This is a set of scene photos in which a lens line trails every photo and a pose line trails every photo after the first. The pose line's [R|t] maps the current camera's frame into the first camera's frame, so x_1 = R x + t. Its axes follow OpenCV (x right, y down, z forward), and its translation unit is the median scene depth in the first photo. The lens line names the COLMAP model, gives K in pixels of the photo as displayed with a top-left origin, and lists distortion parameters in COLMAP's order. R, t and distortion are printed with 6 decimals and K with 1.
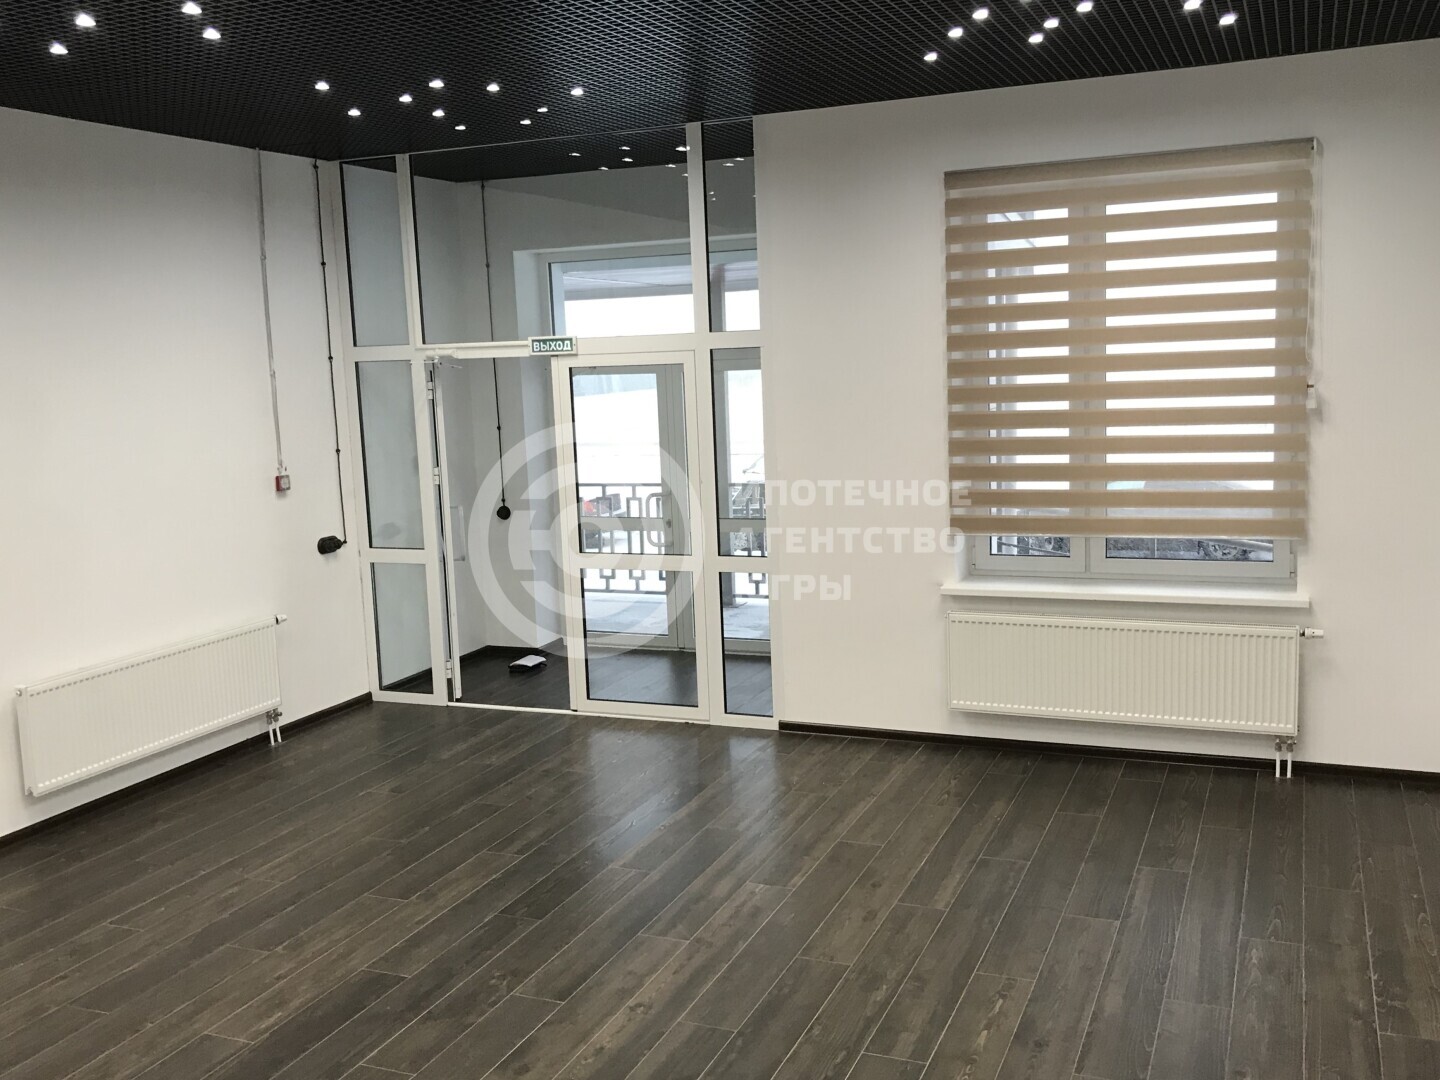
lens RADIAL K [[1354.4, 0, 720.8], [0, 1354.4, 535.7], [0, 0, 1]] dist [0.042945, -0.012819]
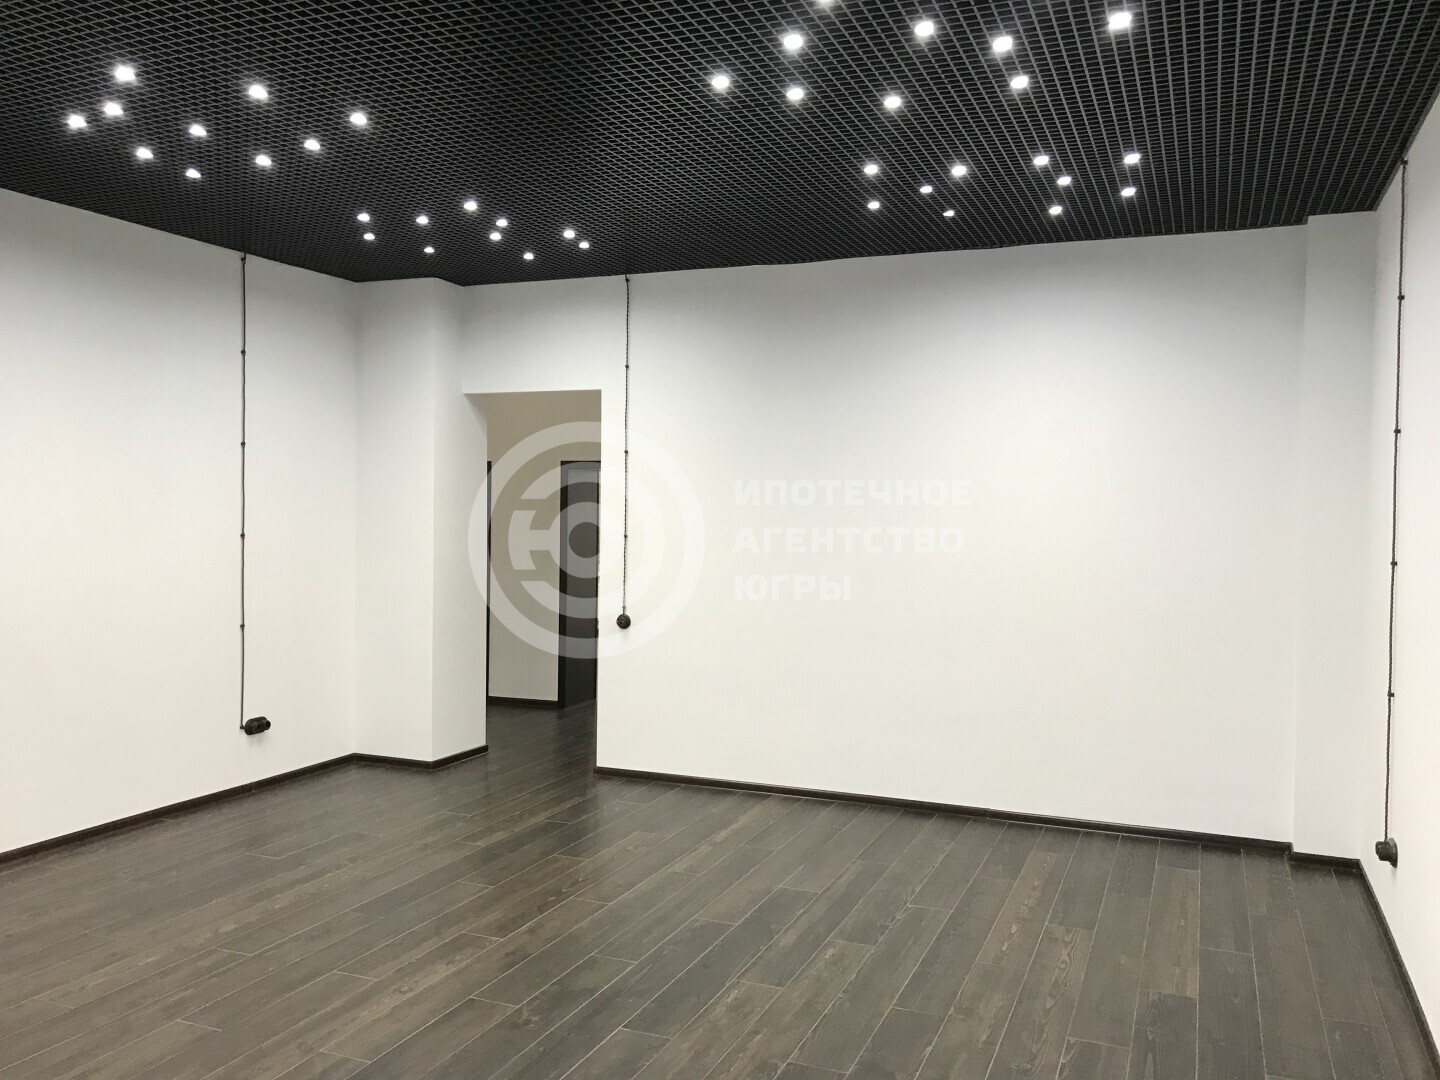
lens RADIAL K [[1190.5, 0, 720.6], [0, 1190.5, 533.9], [0, 0, 1]] dist [0.007133, -0.015074]
pose [[-0.999501, 0.031569, -0.001030, -0.270955], [0.030977, 0.986077, 0.163379, -0.146029], [0.006173, 0.163266, -0.986563, 1.559719]]
